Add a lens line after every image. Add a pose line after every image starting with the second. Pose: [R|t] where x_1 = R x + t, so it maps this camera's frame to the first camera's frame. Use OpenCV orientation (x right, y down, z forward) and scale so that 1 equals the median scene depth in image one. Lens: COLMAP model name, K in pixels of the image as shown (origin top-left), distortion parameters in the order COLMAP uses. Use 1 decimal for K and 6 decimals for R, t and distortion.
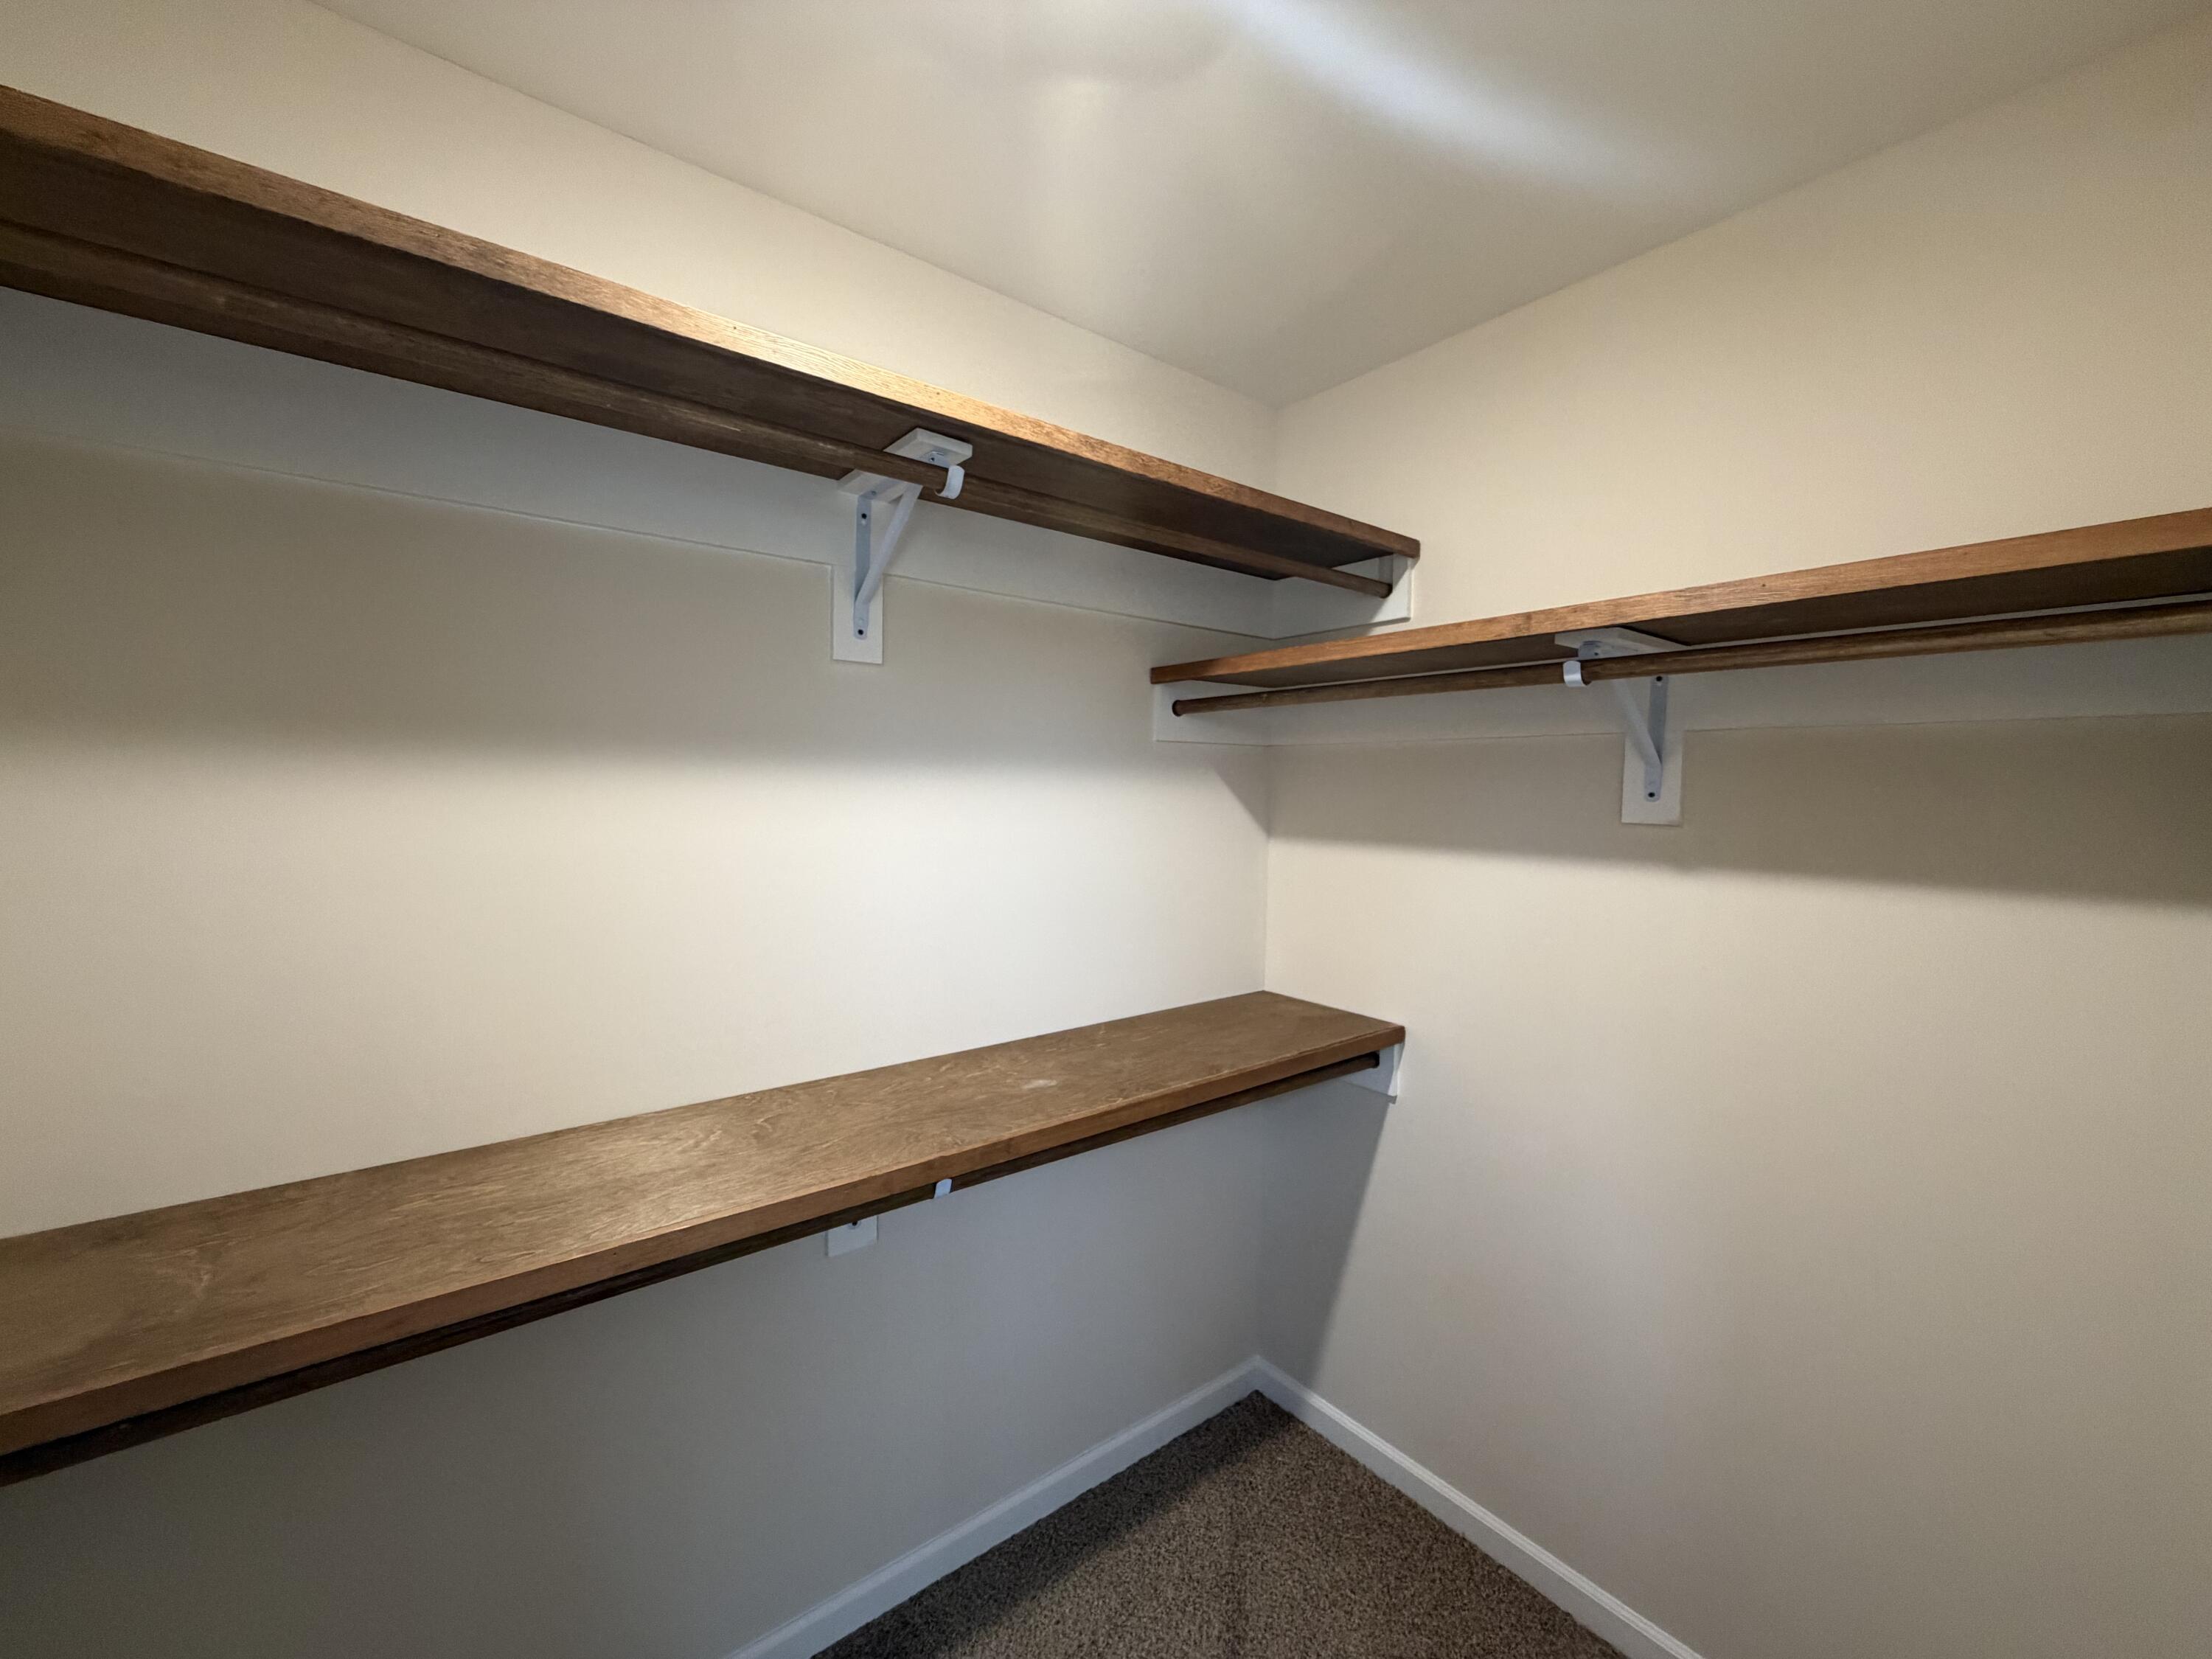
lens RADIAL K [[876.4, 0, 1101.7], [0, 876.4, 832.1], [0, 0, 1]] dist [-0.000532, -0.000531]
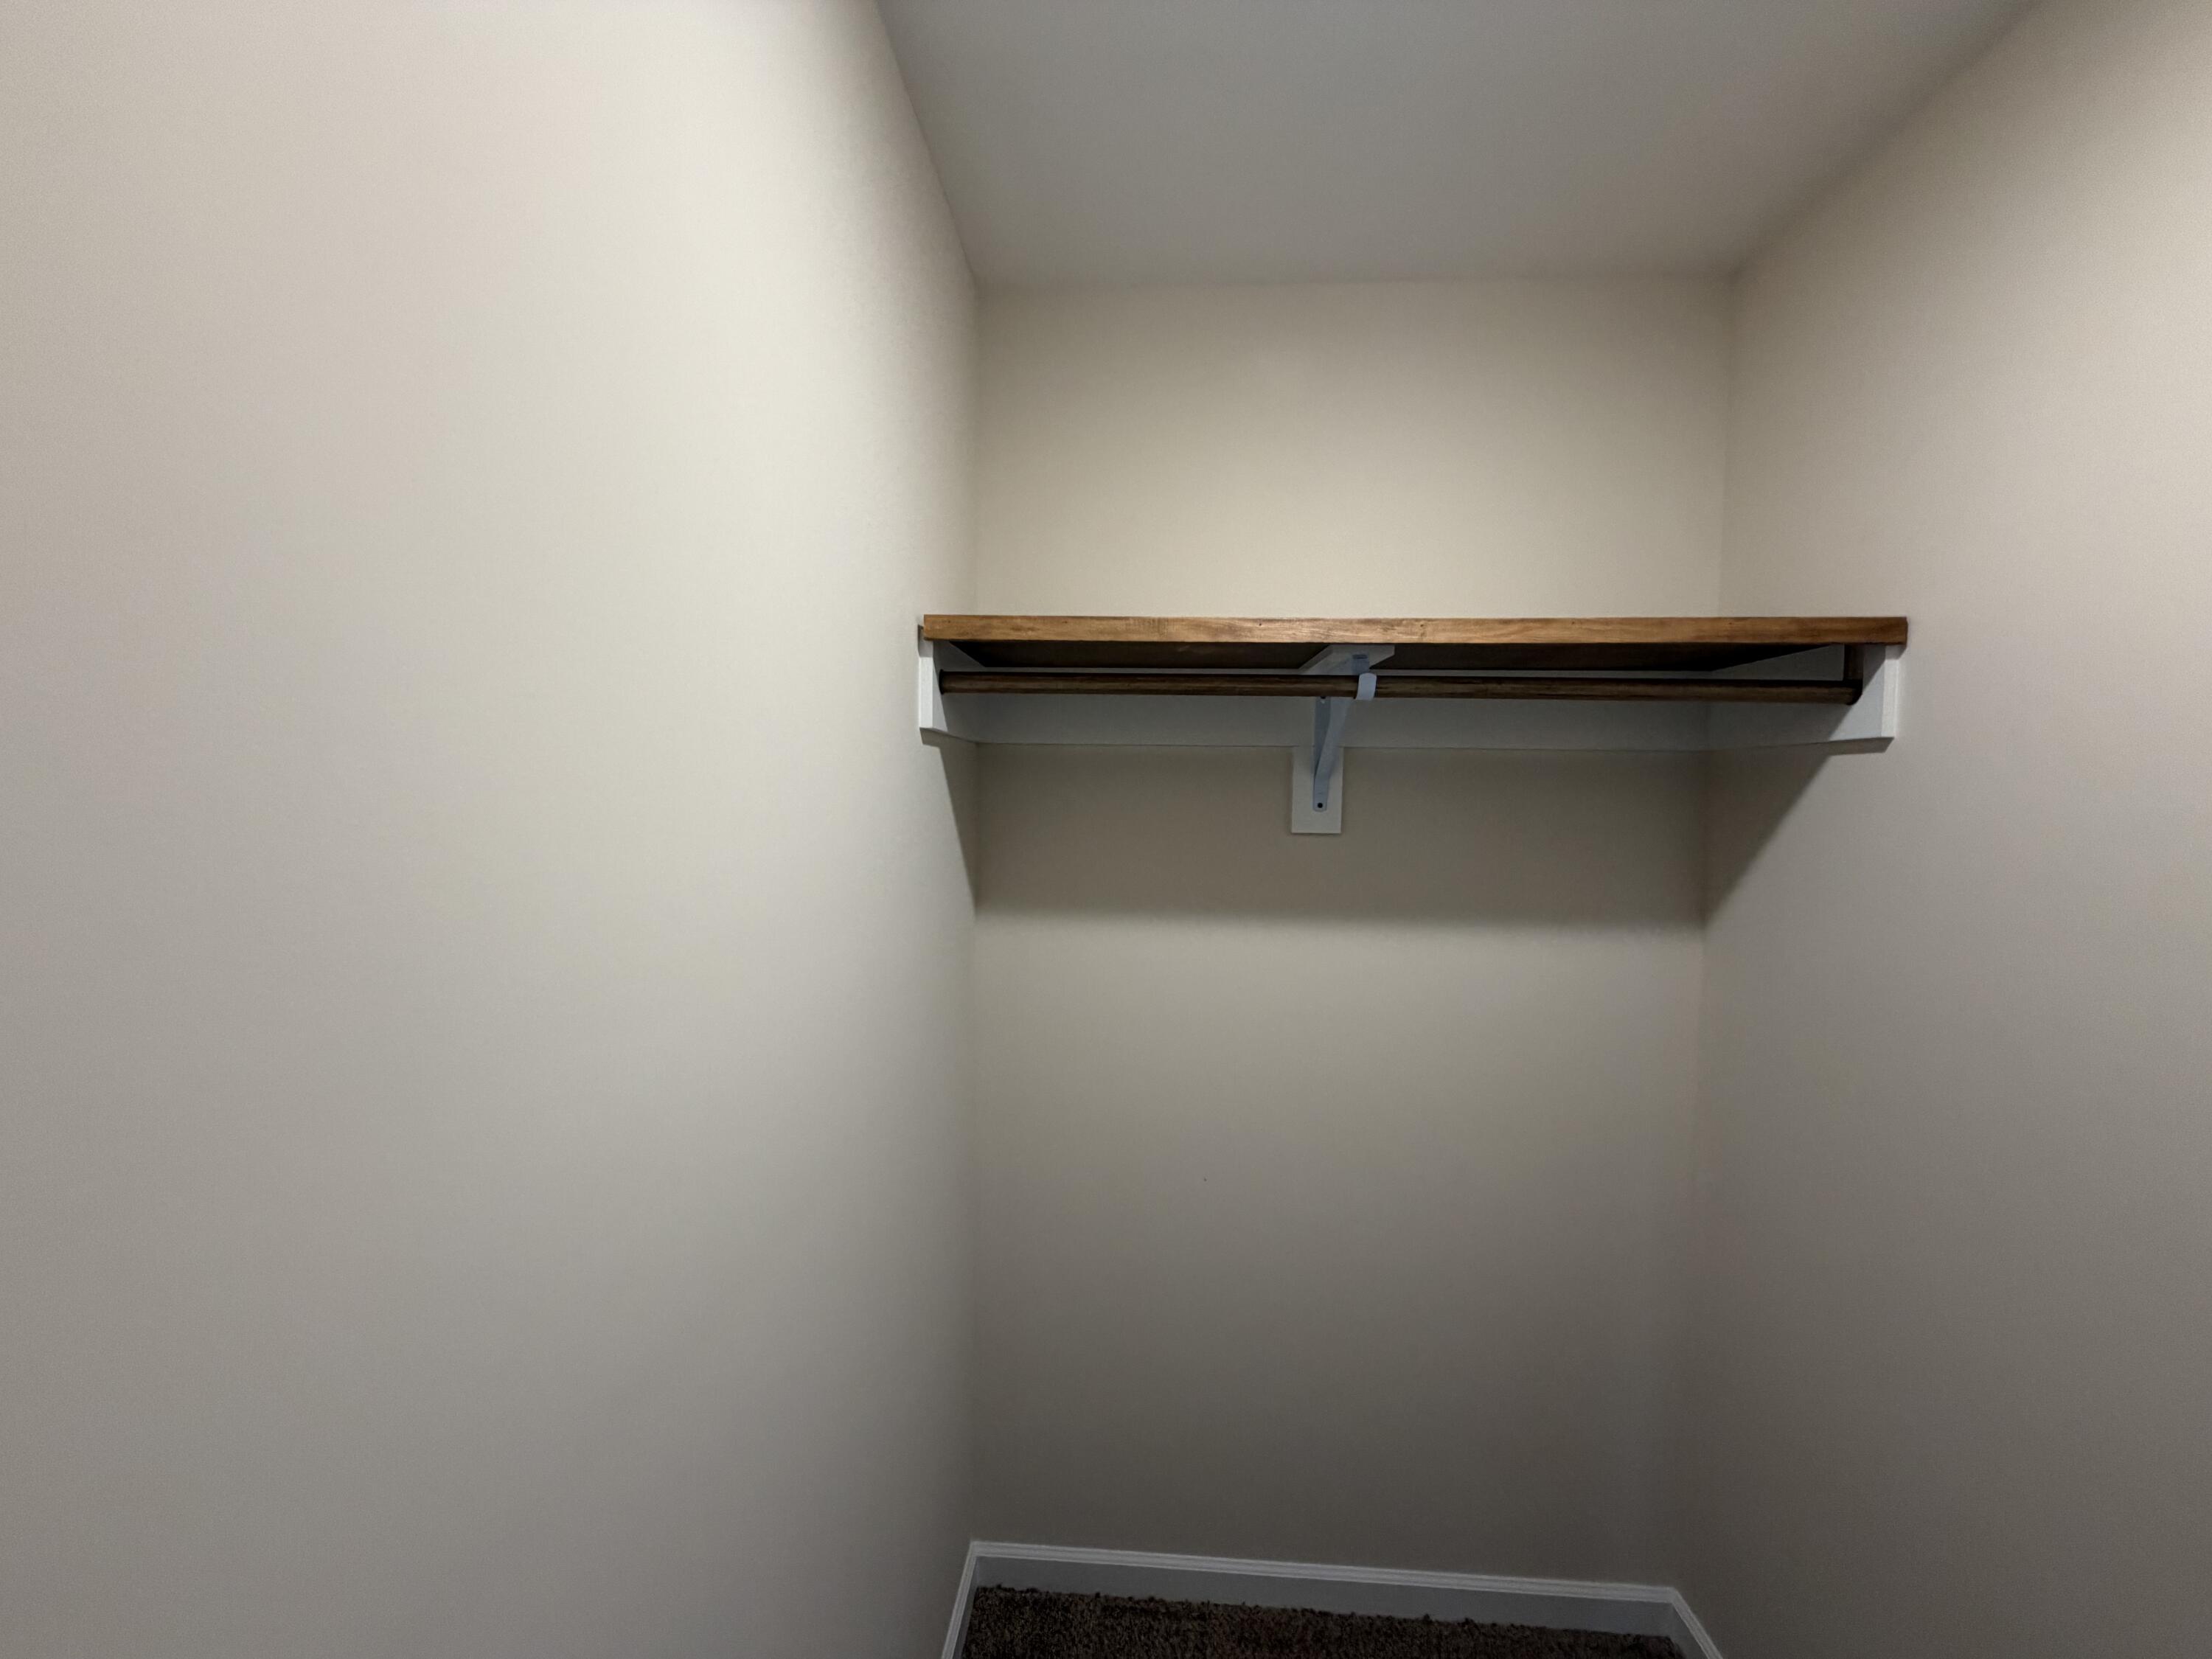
lens RADIAL K [[876.4, 0, 1101.7], [0, 876.4, 832.1], [0, 0, 1]] dist [-0.000532, -0.000531]
pose [[0.661271, -0.029969, 0.749549, -0.363039], [0.030838, 0.999443, 0.012754, -0.031655], [-0.749513, 0.014681, 0.661827, 0.486378]]
